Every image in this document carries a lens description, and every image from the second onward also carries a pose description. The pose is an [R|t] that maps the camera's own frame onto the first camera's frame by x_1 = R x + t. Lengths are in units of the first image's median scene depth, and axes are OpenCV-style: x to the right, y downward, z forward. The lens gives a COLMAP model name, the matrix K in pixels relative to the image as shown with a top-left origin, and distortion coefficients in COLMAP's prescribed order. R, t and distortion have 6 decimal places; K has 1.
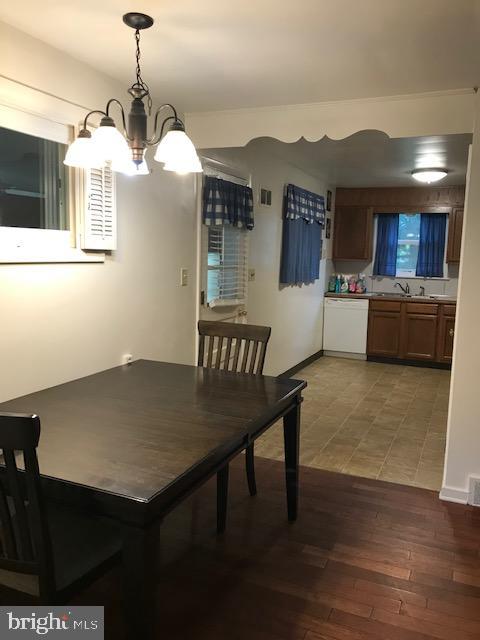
lens RADIAL K [[530.9, 0, 239.0], [0, 530.9, 316.2], [0, 0, 1]] dist [0.113493, -0.185107]
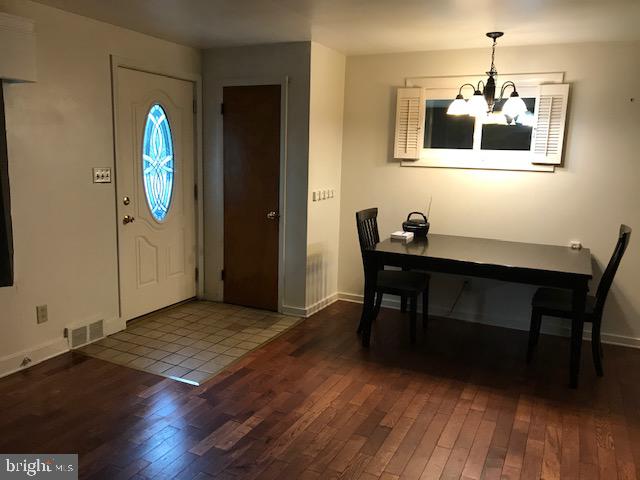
lens RADIAL K [[519.9, 0, 320.0], [0, 519.9, 240.0], [0, 0, 1]] dist [-0.014535, -0.007582]
pose [[-0.048947, 0.143346, -0.988462, 1.136759], [-0.145931, 0.978001, 0.149055, -0.032843], [0.988083, 0.151543, -0.026952, 0.394649]]
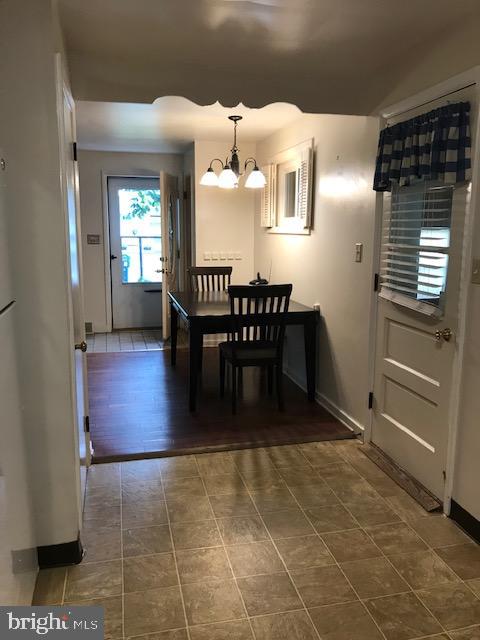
lens RADIAL K [[530.9, 0, 239.0], [0, 530.9, 316.2], [0, 0, 1]] dist [0.113493, -0.185107]
pose [[-0.803233, 0.067600, -0.591817, 0.765076], [-0.096875, 0.965487, 0.241764, -0.209575], [0.587735, 0.251525, -0.768962, 1.955244]]
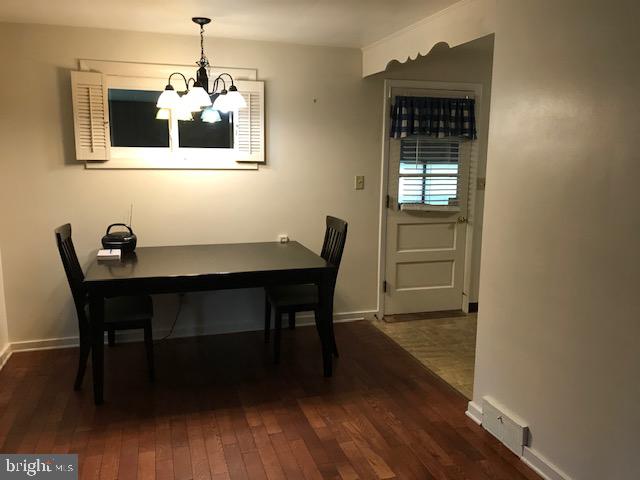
lens RADIAL K [[526.9, 0, 318.1], [0, 526.9, 237.6], [0, 0, 1]] dist [0.030091, -0.005651]
pose [[0.647165, 0.101292, -0.755590, 0.908804], [-0.085203, 0.994534, 0.060347, -0.014151], [0.757573, 0.025324, 0.652259, 0.164031]]
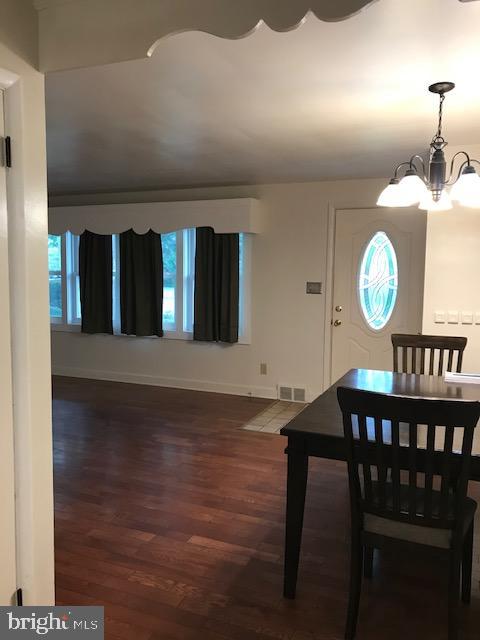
lens RADIAL K [[530.9, 0, 239.0], [0, 530.9, 316.2], [0, 0, 1]] dist [0.113493, -0.185107]
pose [[-0.999169, -0.040499, 0.004686, 0.171266], [-0.038674, 0.977899, 0.205471, -0.187518], [-0.012904, 0.205119, -0.978652, 1.597252]]
